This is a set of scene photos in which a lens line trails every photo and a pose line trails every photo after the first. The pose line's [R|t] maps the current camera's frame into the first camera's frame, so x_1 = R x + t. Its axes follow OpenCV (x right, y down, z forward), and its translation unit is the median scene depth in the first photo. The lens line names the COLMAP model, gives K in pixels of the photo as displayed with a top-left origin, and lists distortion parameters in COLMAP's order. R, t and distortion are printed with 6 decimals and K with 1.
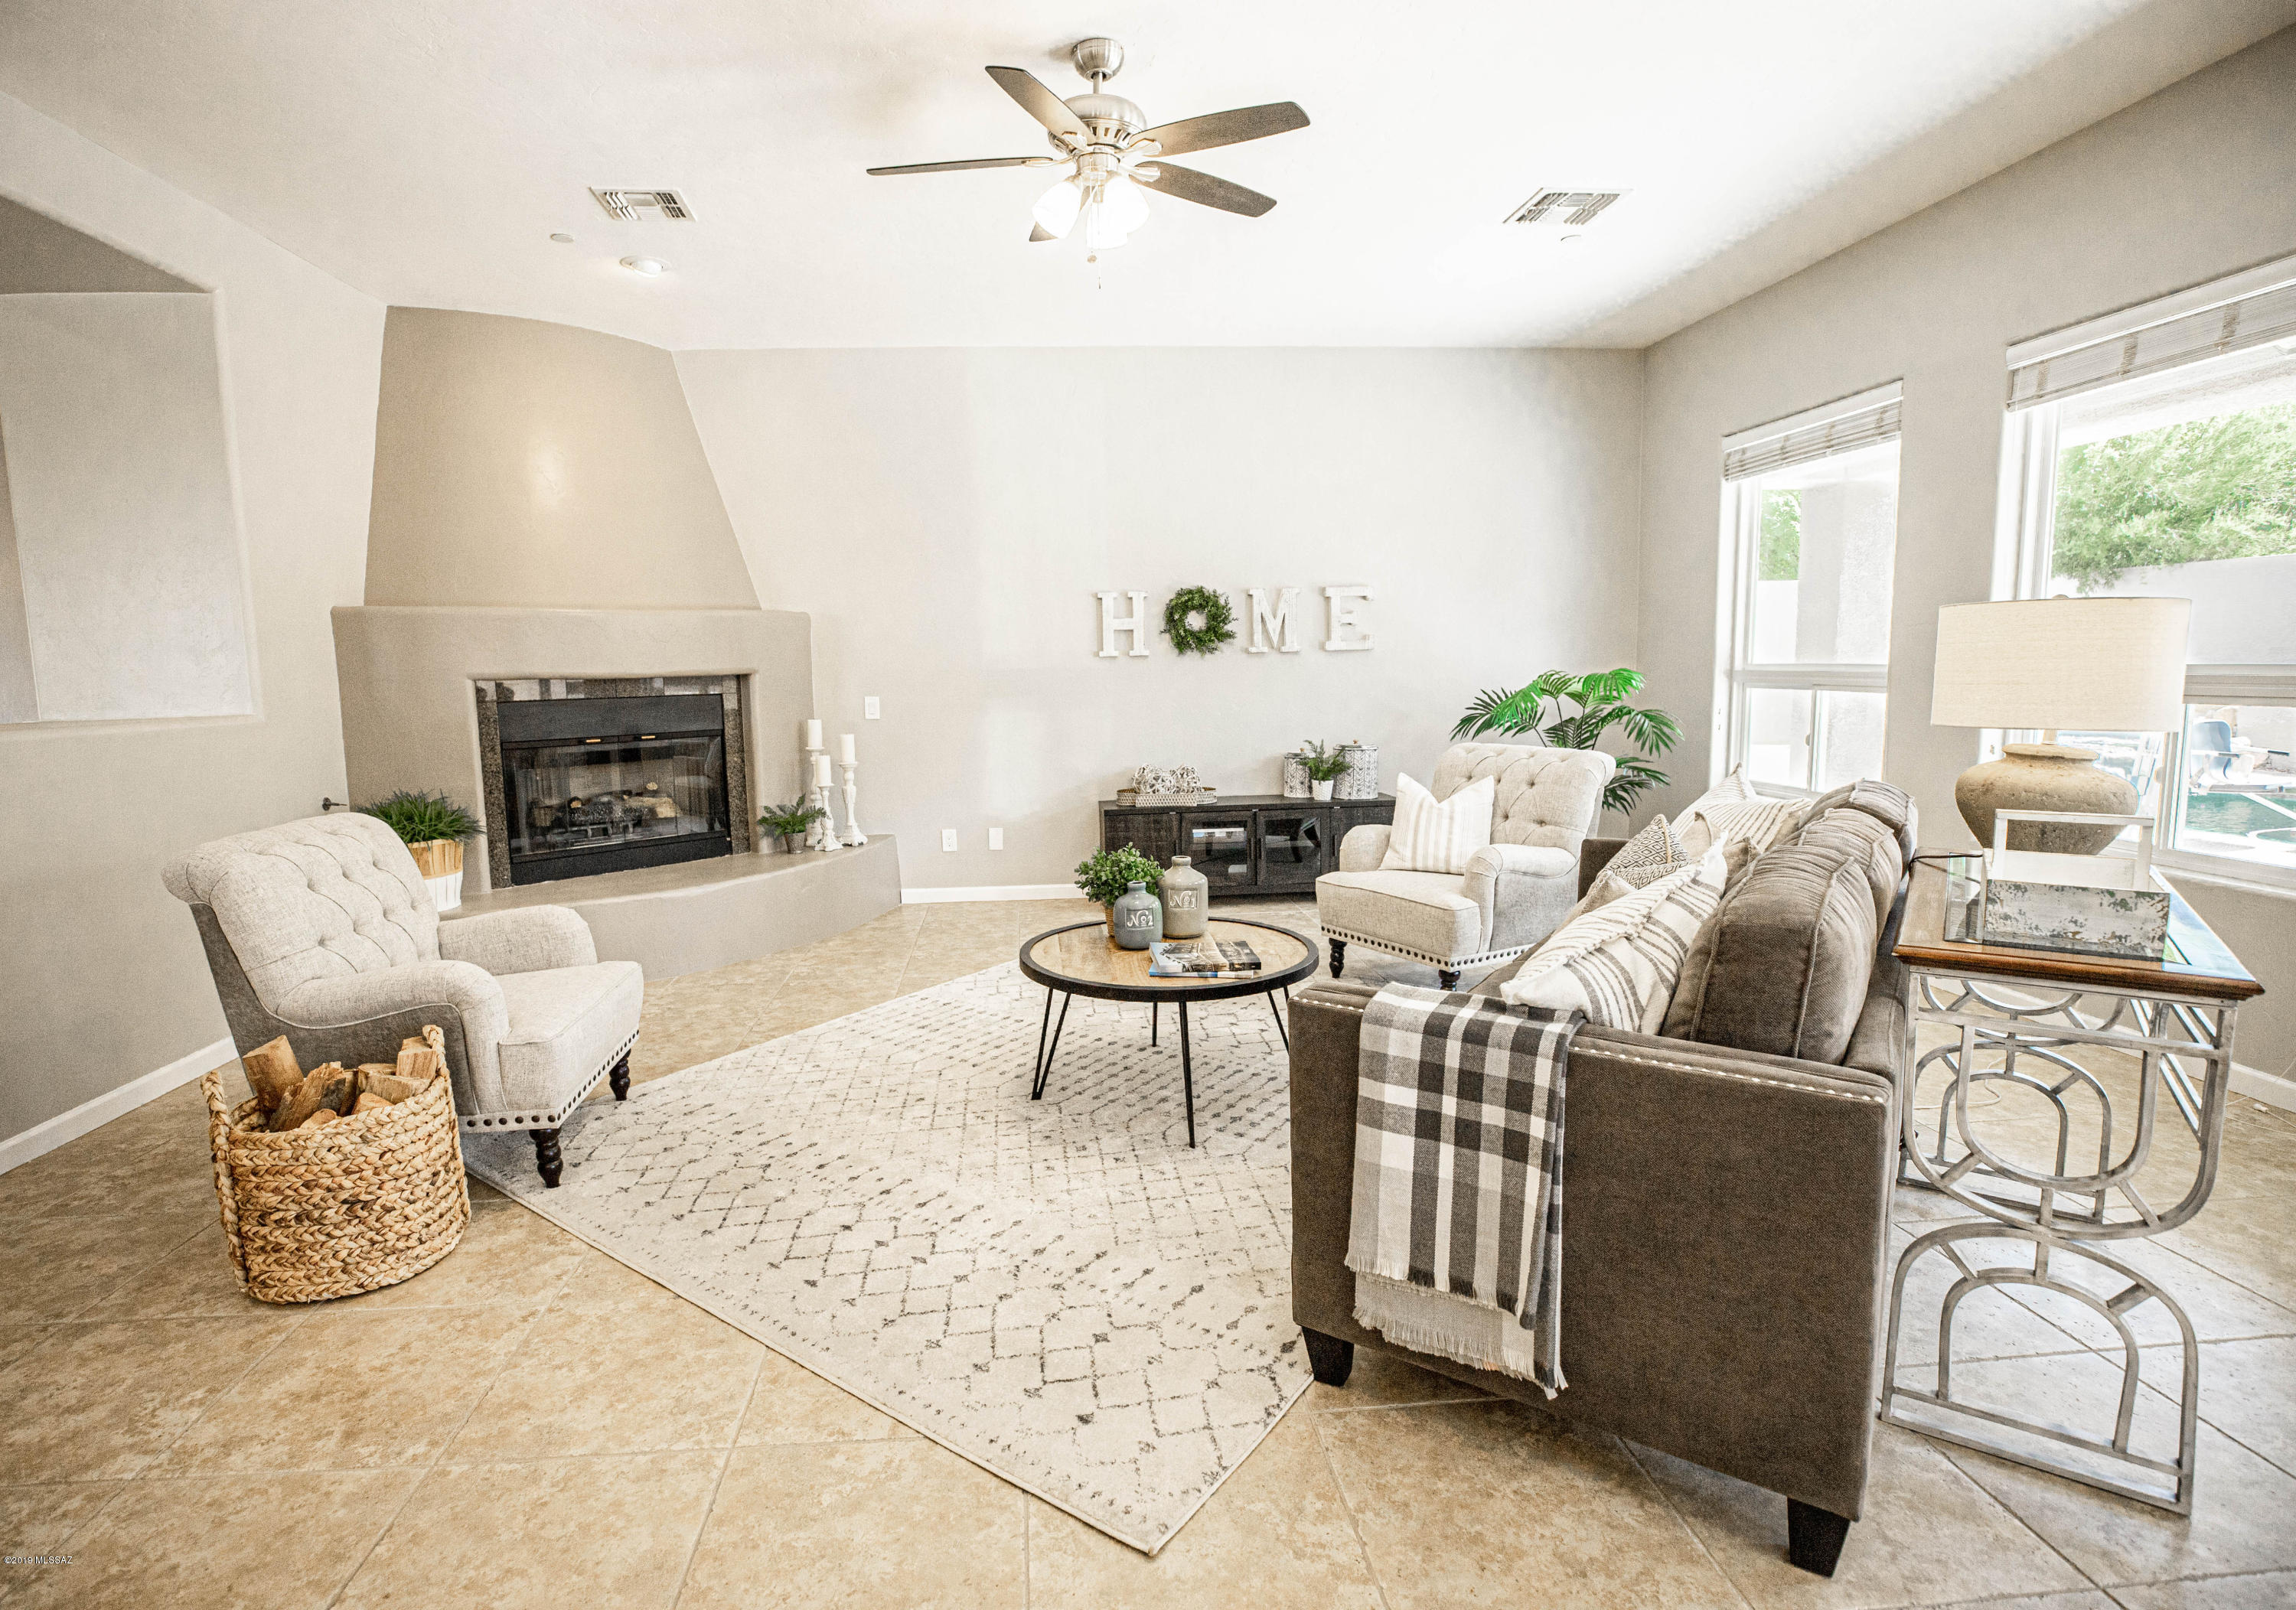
lens RADIAL K [[1166.0, 0, 1070.3], [0, 1166.0, 798.4], [0, 0, 1]] dist [-0.031641, 0.002481]
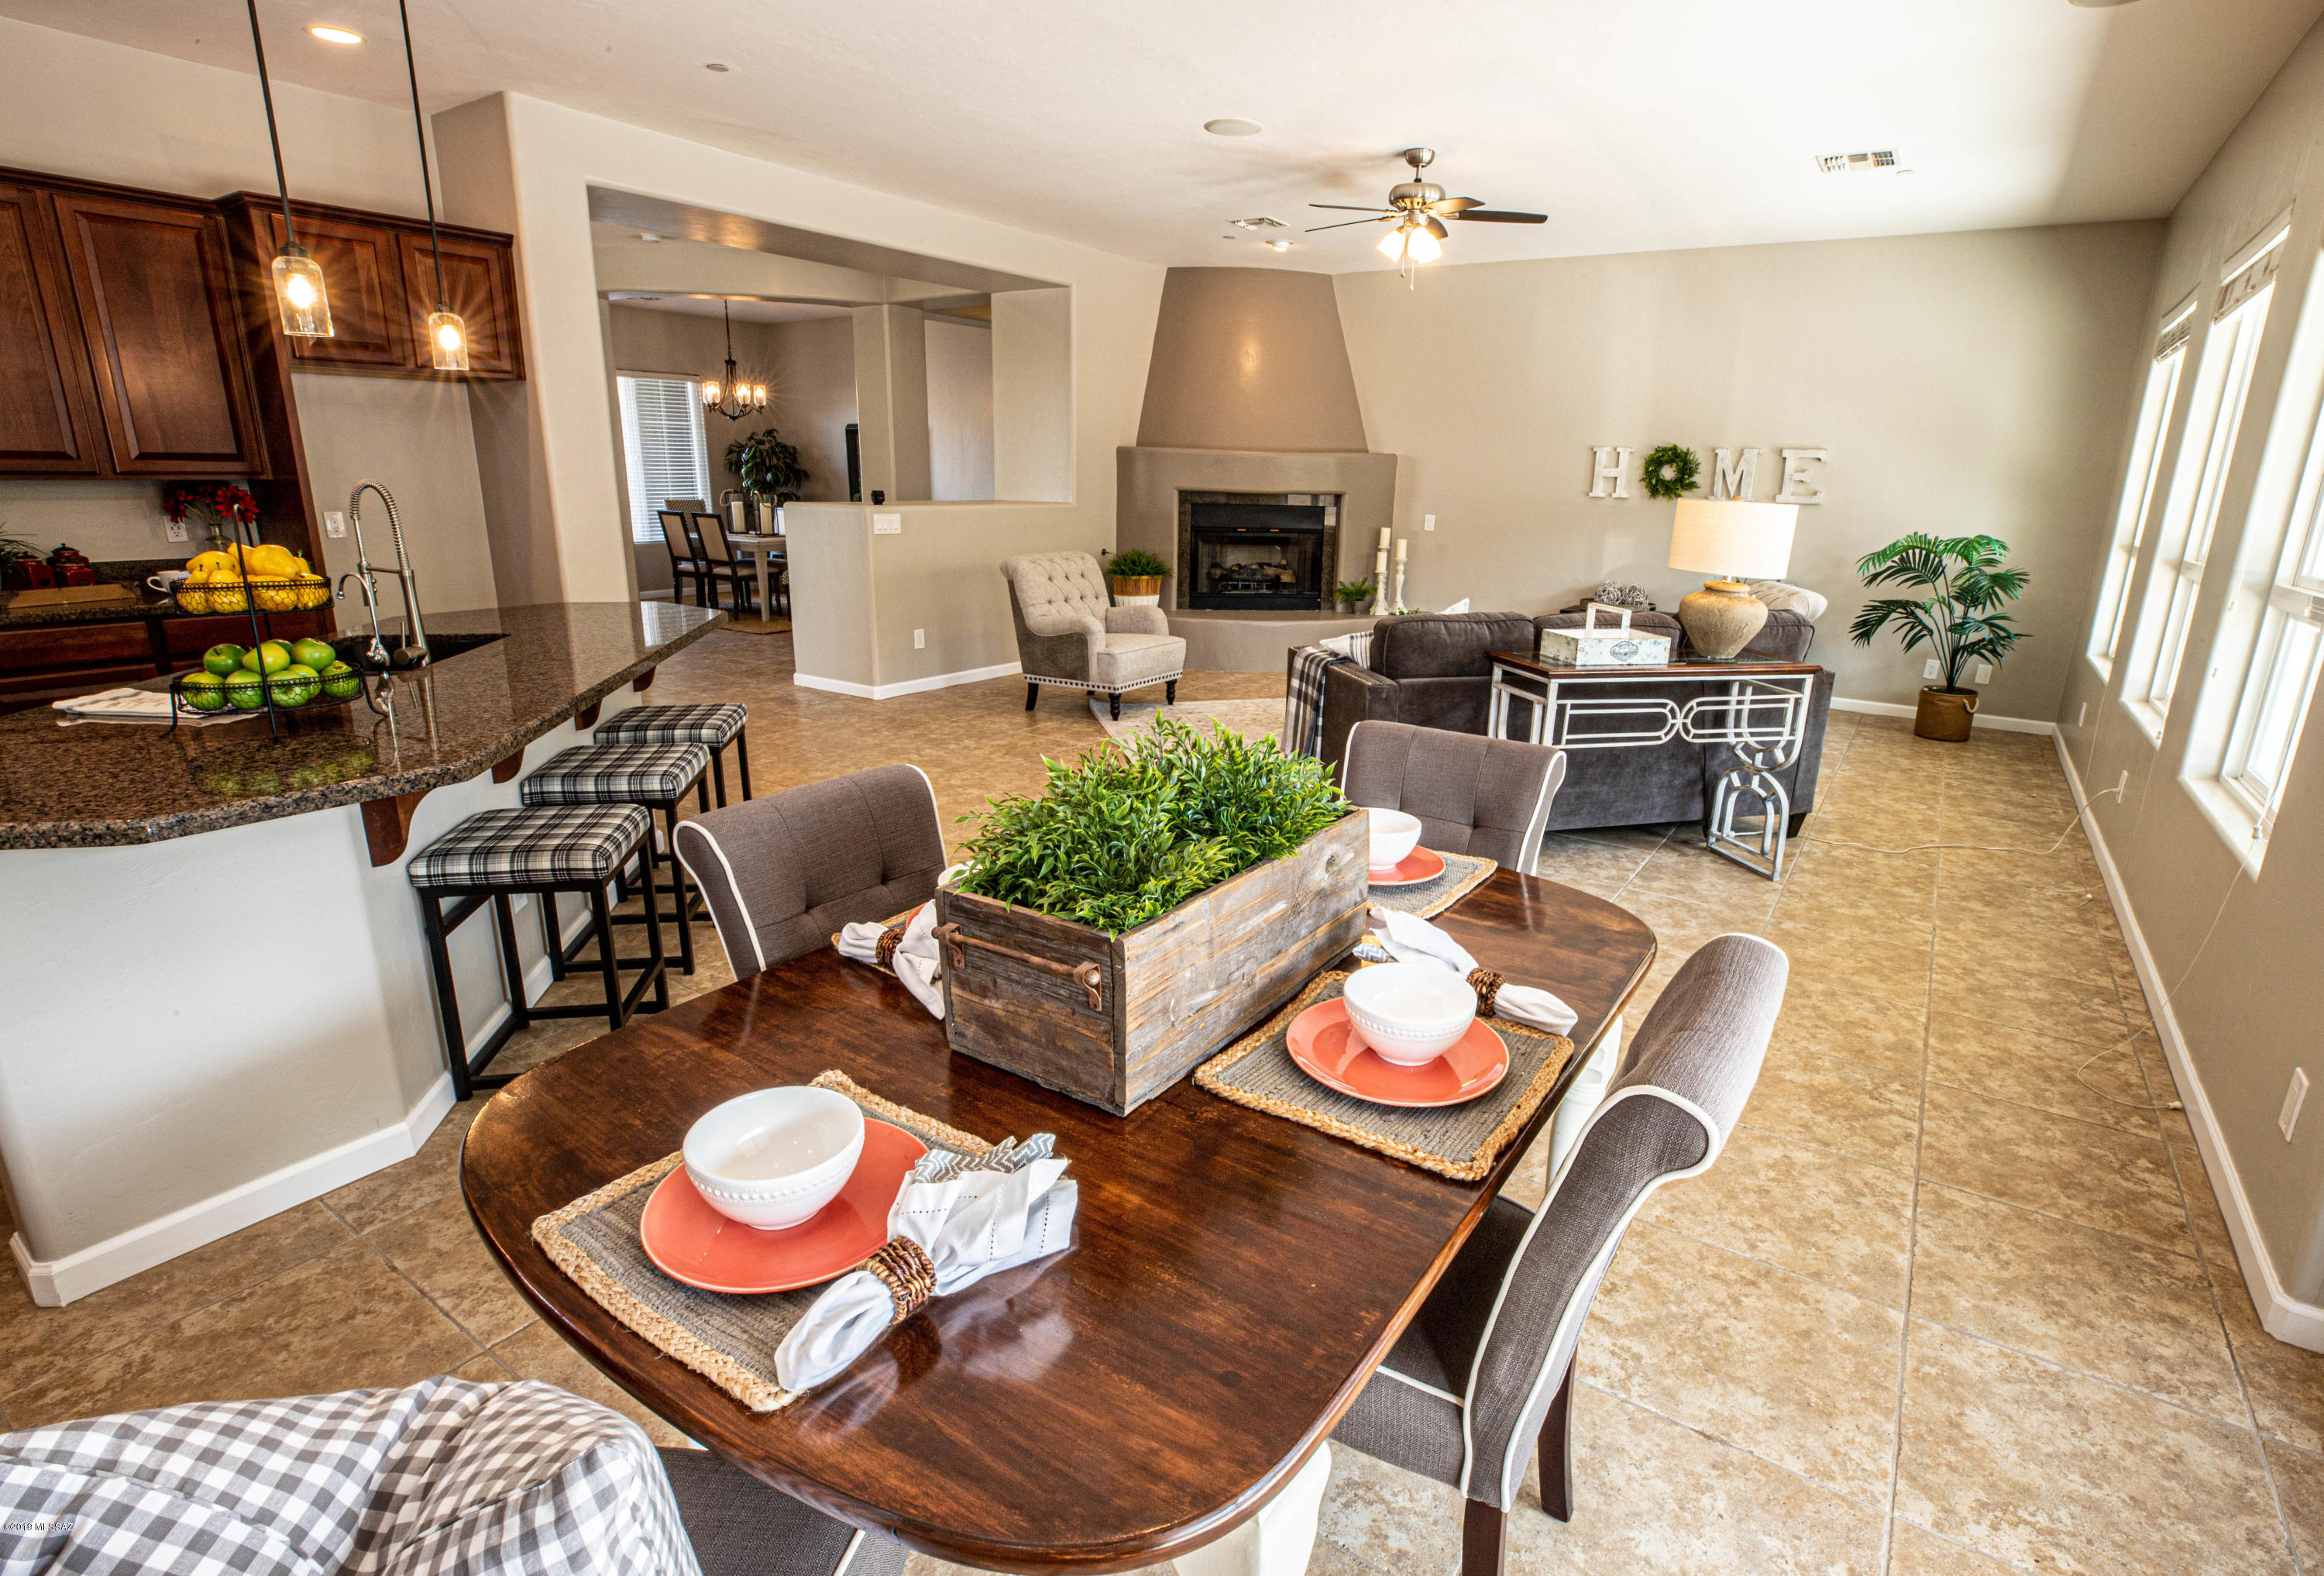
lens RADIAL K [[1150.4, 0, 1167.9], [0, 1150.4, 788.8], [0, 0, 1]] dist [-0.004653, -0.000222]
pose [[0.783696, 0.206917, -0.585667, 0.534647], [-0.113330, 0.974689, 0.192709, 0.006916], [0.610718, -0.084651, 0.787311, -0.400097]]
